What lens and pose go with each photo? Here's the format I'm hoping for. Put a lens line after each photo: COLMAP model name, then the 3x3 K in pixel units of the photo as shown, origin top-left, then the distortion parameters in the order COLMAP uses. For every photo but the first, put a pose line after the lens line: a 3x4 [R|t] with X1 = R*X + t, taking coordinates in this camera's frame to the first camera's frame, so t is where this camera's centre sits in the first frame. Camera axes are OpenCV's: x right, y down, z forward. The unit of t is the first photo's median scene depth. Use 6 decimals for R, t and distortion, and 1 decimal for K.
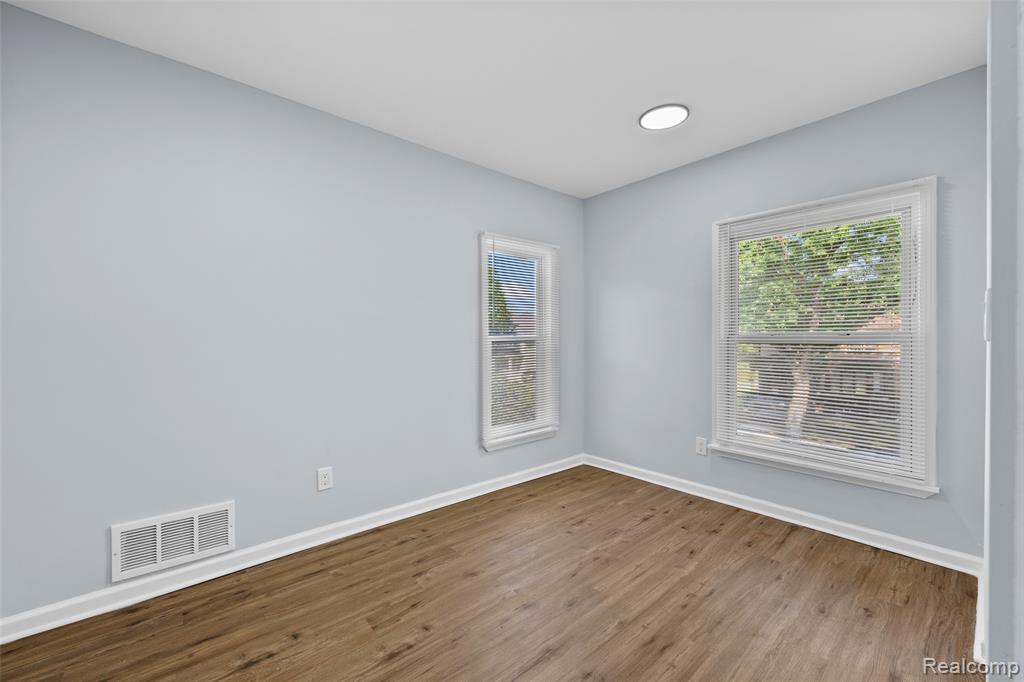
lens RADIAL K [[410.5, 0, 512.0], [0, 410.5, 341.0], [0, 0, 1]] dist [-0.000562, -0.000215]
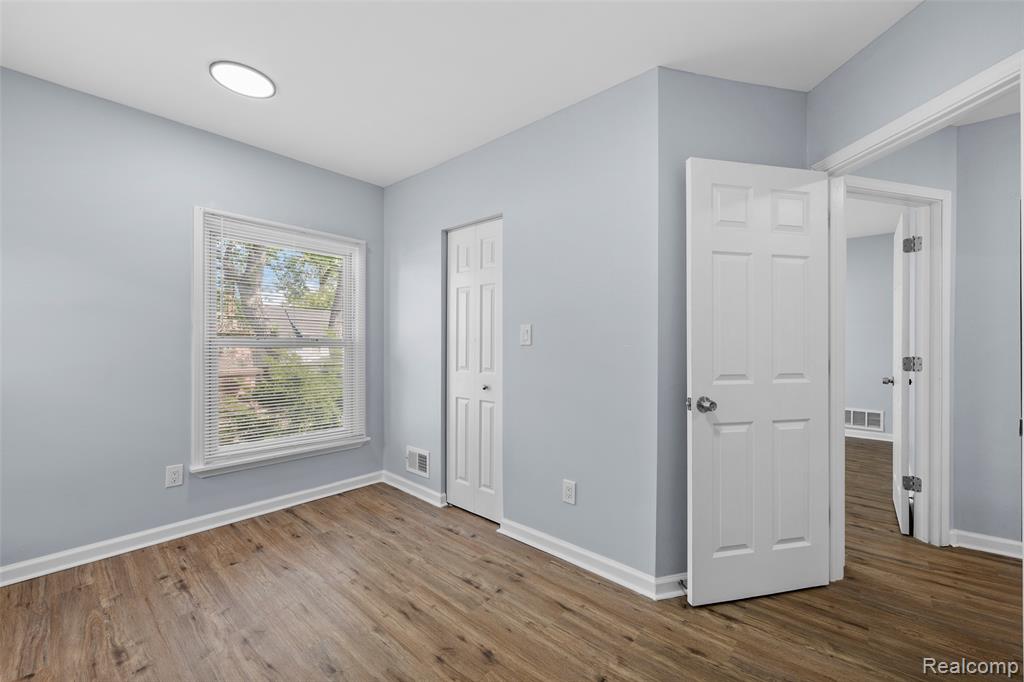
lens RADIAL K [[410.5, 0, 512.0], [0, 410.5, 341.0], [0, 0, 1]] dist [-0.000562, -0.000215]
pose [[-0.128720, 0.002500, 0.991678, -0.524366], [-0.003844, 0.999988, -0.003020, -0.012604], [-0.991673, -0.004201, -0.128709, 0.544687]]
